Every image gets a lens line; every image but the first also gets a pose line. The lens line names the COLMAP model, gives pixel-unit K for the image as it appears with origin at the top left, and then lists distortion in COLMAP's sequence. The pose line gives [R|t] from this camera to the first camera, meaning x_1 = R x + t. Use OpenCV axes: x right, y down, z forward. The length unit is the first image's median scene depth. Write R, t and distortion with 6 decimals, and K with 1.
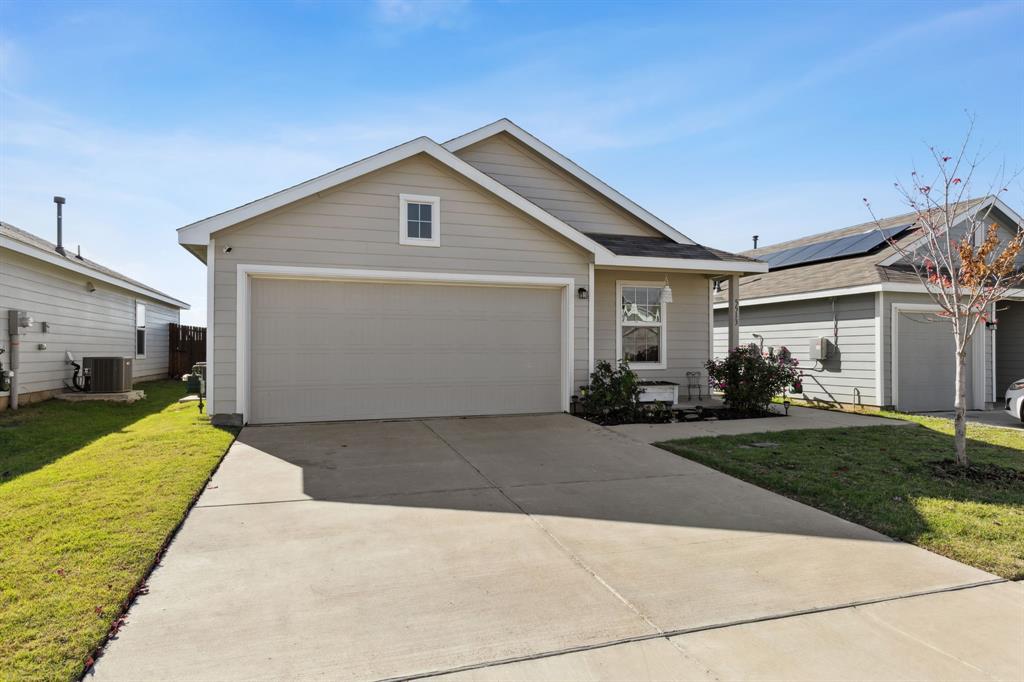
lens RADIAL K [[561.3, 0, 476.3], [0, 561.3, 342.8], [0, 0, 1]] dist [0.006558, 0.001395]
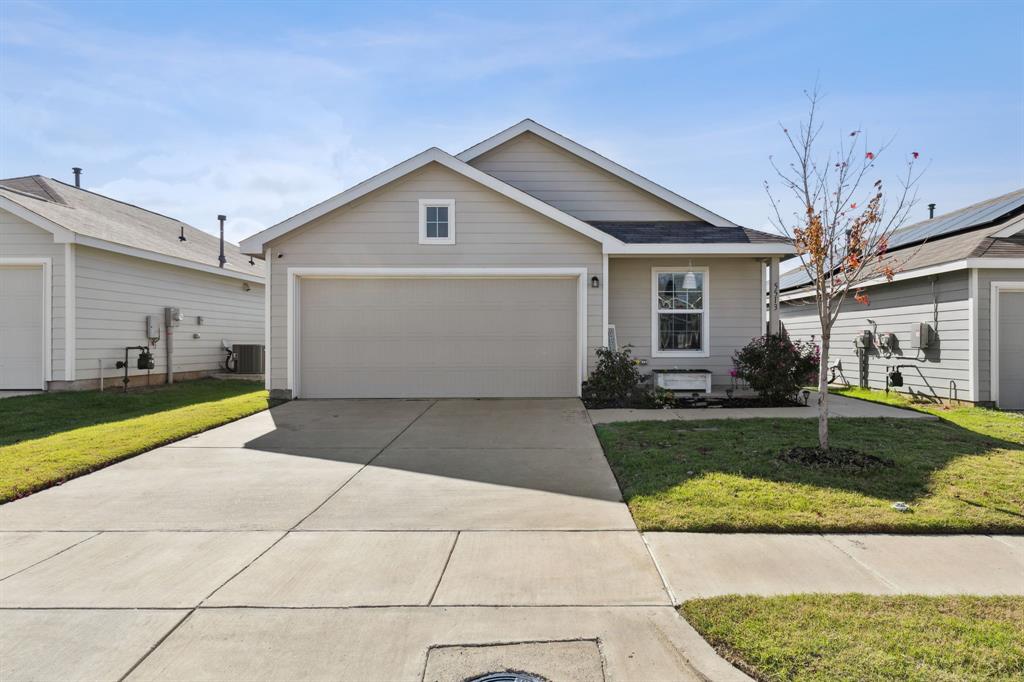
lens RADIAL K [[561.3, 0, 476.3], [0, 561.3, 342.8], [0, 0, 1]] dist [0.006558, 0.001395]
pose [[0.958902, 0.000279, -0.283739, 0.237651], [0.004977, 0.999829, 0.017804, 0.003311], [0.283695, -0.018484, 0.958736, -0.045587]]
